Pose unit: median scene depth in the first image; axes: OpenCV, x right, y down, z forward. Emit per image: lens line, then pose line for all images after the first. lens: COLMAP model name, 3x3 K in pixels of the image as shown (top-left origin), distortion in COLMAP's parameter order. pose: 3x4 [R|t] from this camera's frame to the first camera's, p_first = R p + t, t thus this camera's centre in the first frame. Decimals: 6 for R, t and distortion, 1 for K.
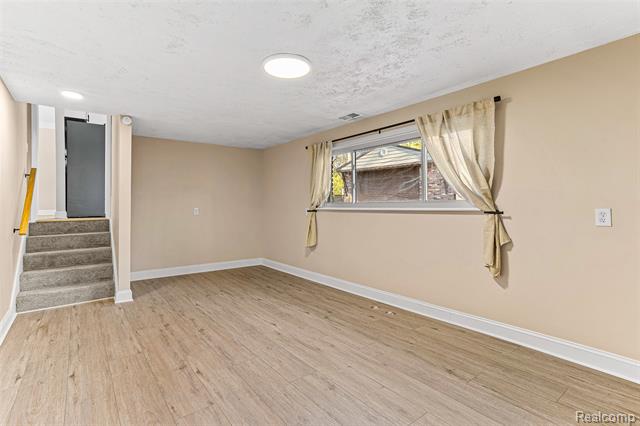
lens RADIAL K [[309.8, 0, 317.6], [0, 309.8, 210.5], [0, 0, 1]] dist [-0.020252, 0.028681]
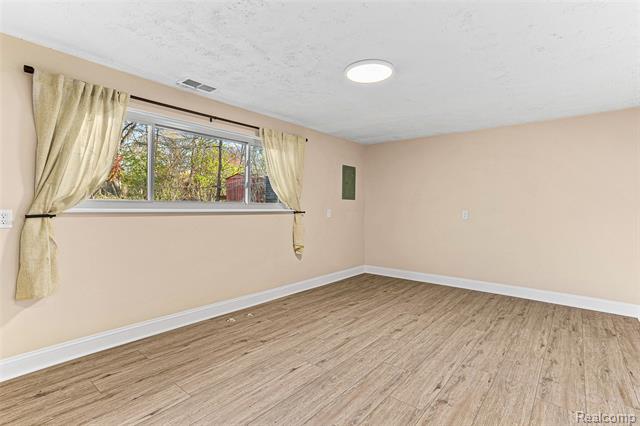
lens RADIAL K [[309.8, 0, 317.6], [0, 309.8, 210.5], [0, 0, 1]] dist [-0.020252, 0.028681]
pose [[-0.205331, -0.006333, 0.978672, -0.800538], [0.003691, 0.999967, 0.007246, -0.009384], [-0.978686, 0.005100, -0.205301, 1.016386]]
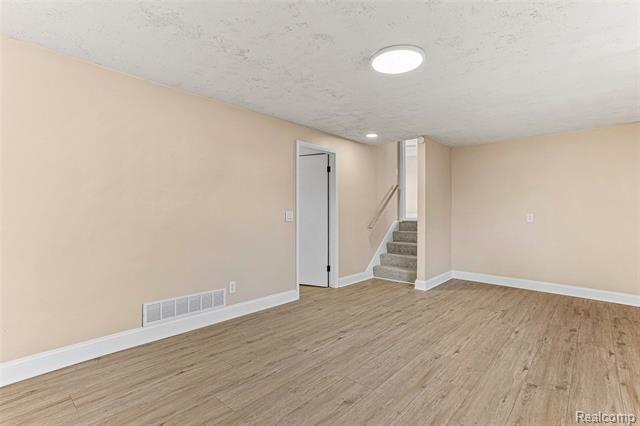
lens RADIAL K [[309.8, 0, 317.6], [0, 309.8, 210.5], [0, 0, 1]] dist [-0.020252, 0.028681]
pose [[0.168454, -0.001720, -0.985708, 0.575946], [-0.020279, 0.999781, -0.005210, -0.001033], [0.985501, 0.020867, 0.168382, 0.446685]]
